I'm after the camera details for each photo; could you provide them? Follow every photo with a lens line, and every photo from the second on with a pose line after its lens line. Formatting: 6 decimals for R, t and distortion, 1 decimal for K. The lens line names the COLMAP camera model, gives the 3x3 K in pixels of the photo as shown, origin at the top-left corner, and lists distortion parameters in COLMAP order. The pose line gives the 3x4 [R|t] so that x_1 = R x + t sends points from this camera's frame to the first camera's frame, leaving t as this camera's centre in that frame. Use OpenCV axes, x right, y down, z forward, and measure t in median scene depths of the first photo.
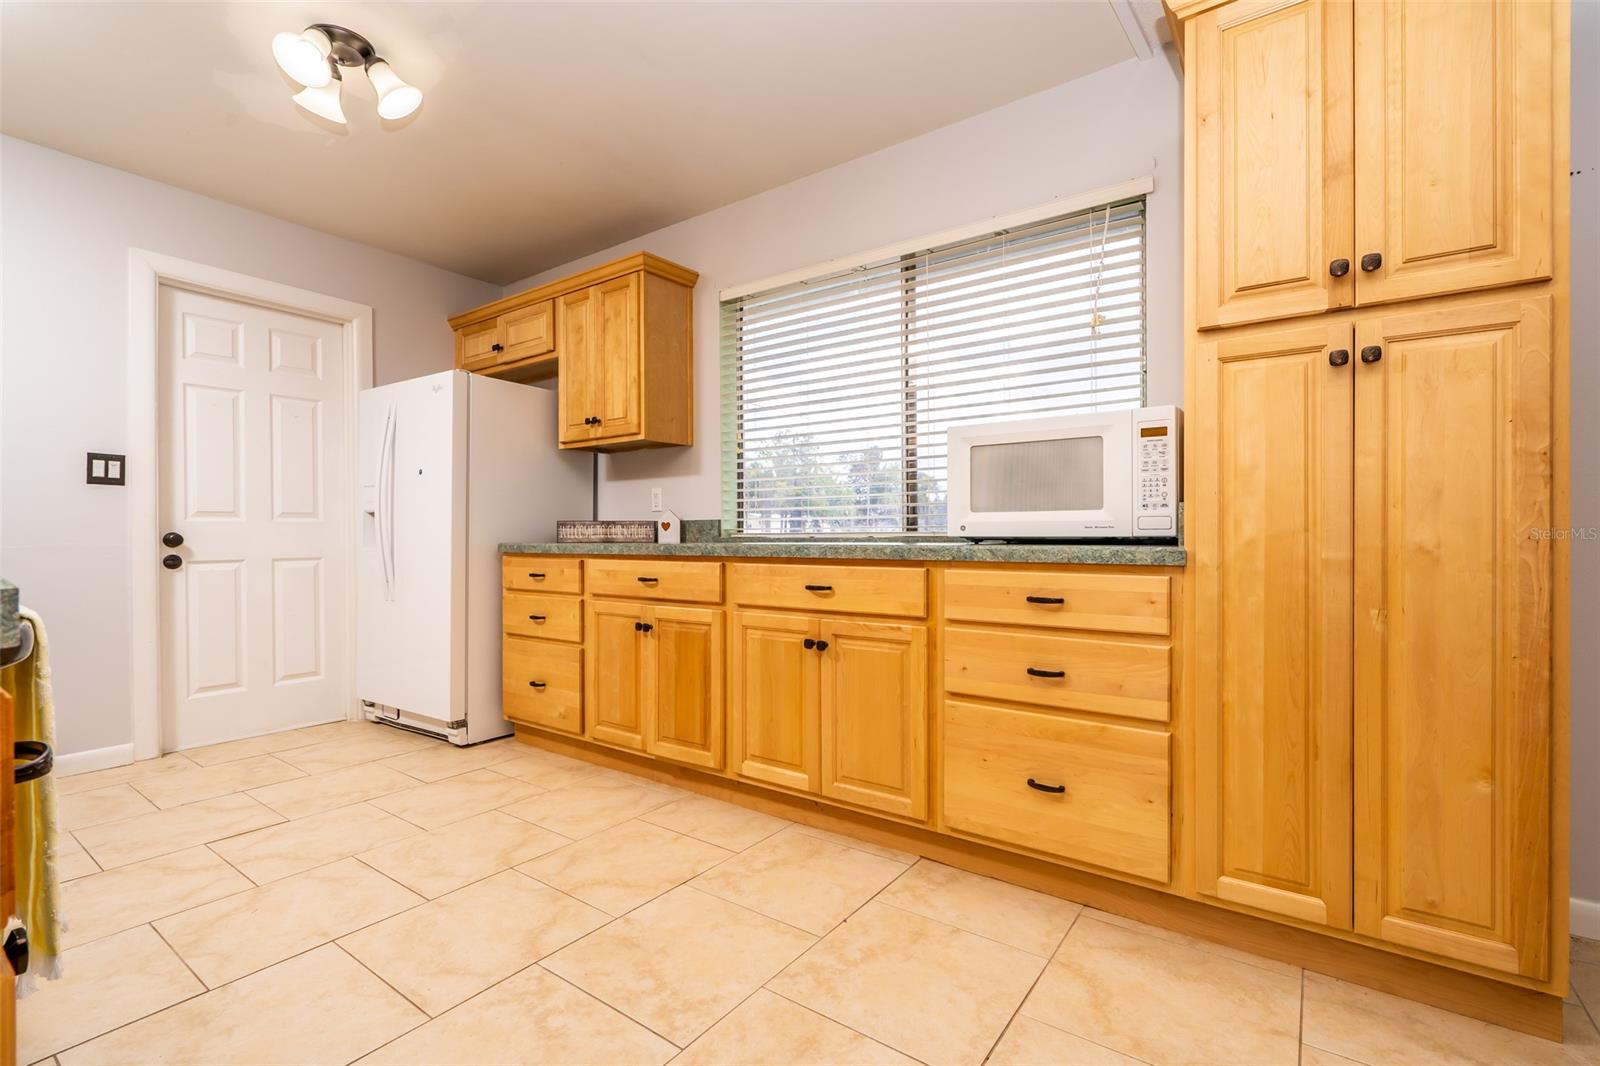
lens RADIAL K [[718.1, 0, 796.1], [0, 718.1, 538.7], [0, 0, 1]] dist [-0.006459, 0.001708]
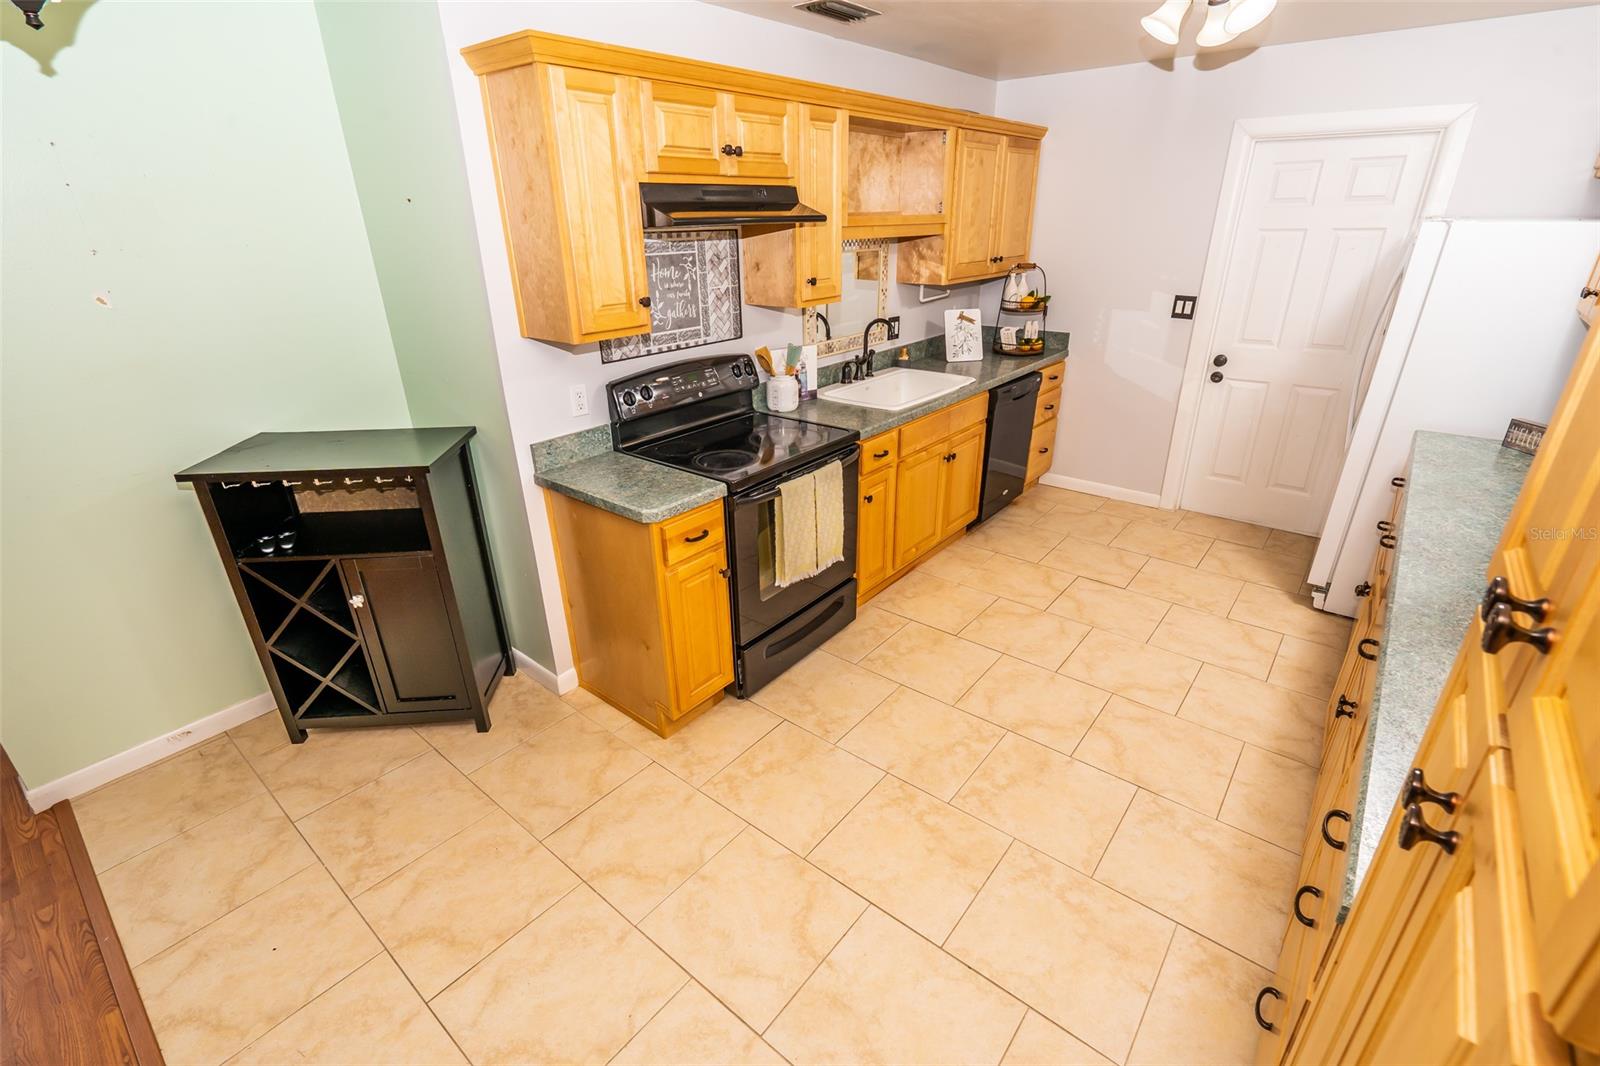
lens RADIAL K [[718.1, 0, 793.8], [0, 718.1, 531.8], [0, 0, 1]] dist [-0.006459, 0.001708]
pose [[-0.063267, 0.403629, -0.912733, 0.694310], [0.018493, 0.914882, 0.403297, -0.351981], [0.997825, 0.008636, -0.065346, 0.425589]]
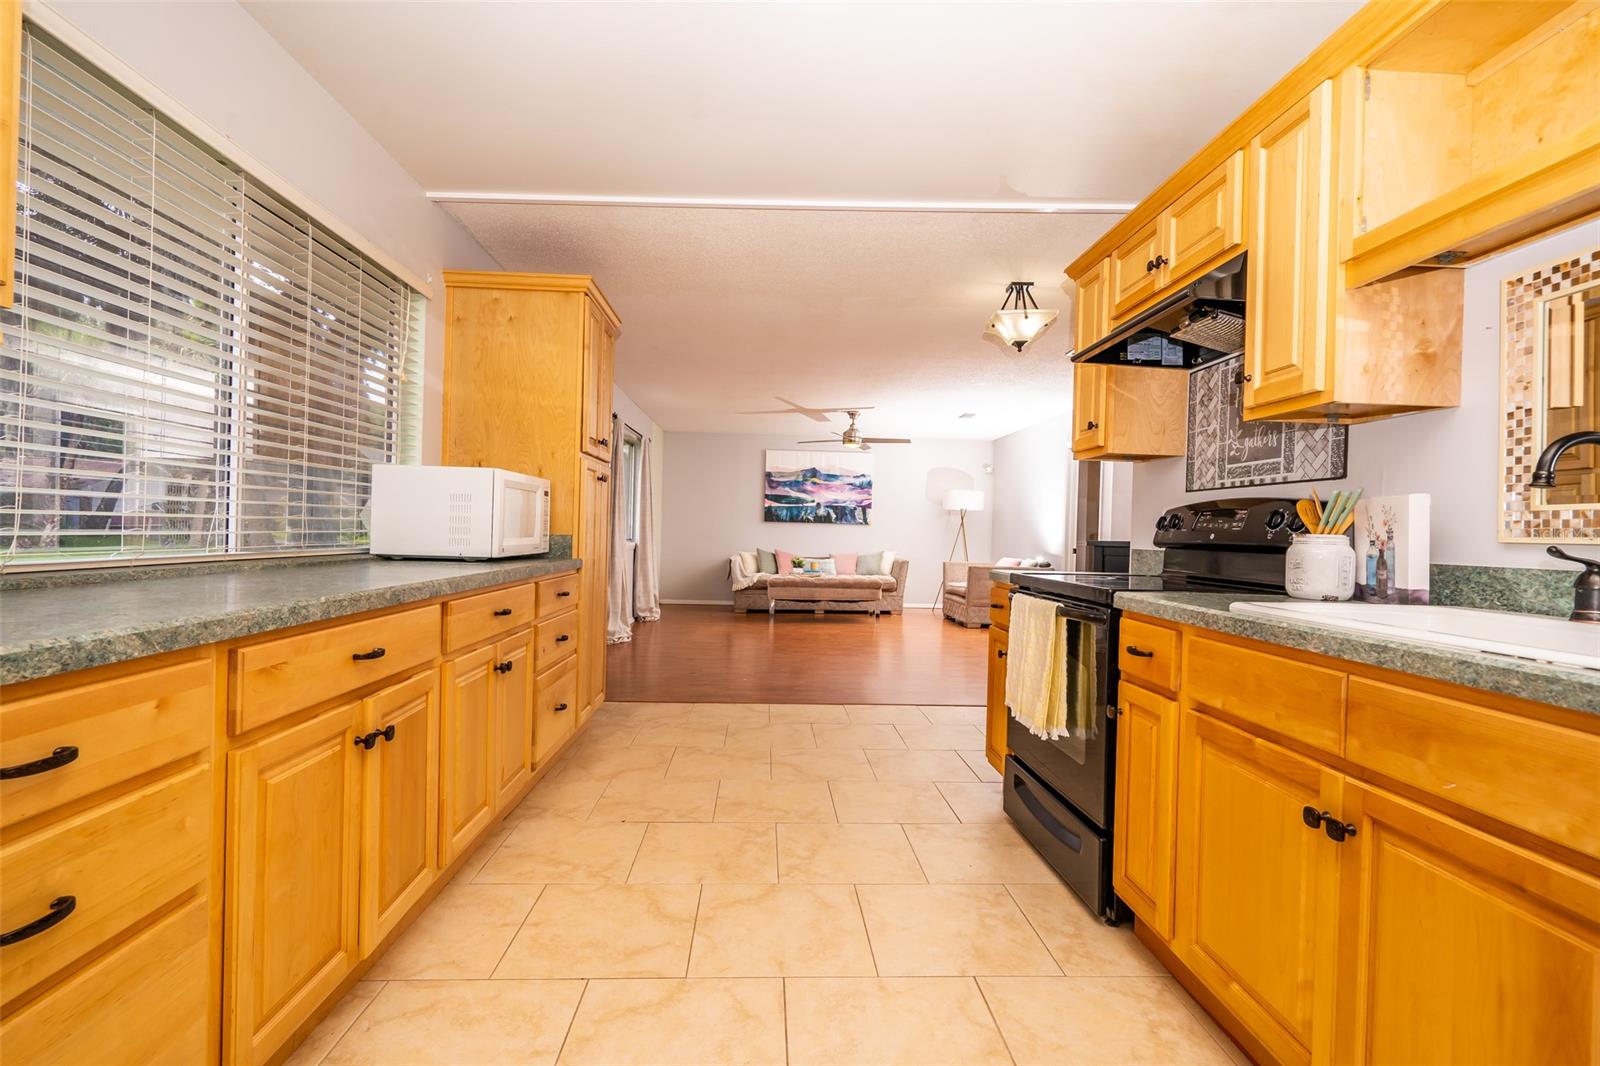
lens RADIAL K [[718.1, 0, 797.5], [0, 718.1, 533.4], [0, 0, 1]] dist [-0.006459, 0.001708]
pose [[-0.625933, -0.017208, 0.779687, -1.003548], [-0.022108, 0.999746, 0.004317, -0.056045], [-0.779563, -0.014535, -0.626155, 1.281195]]
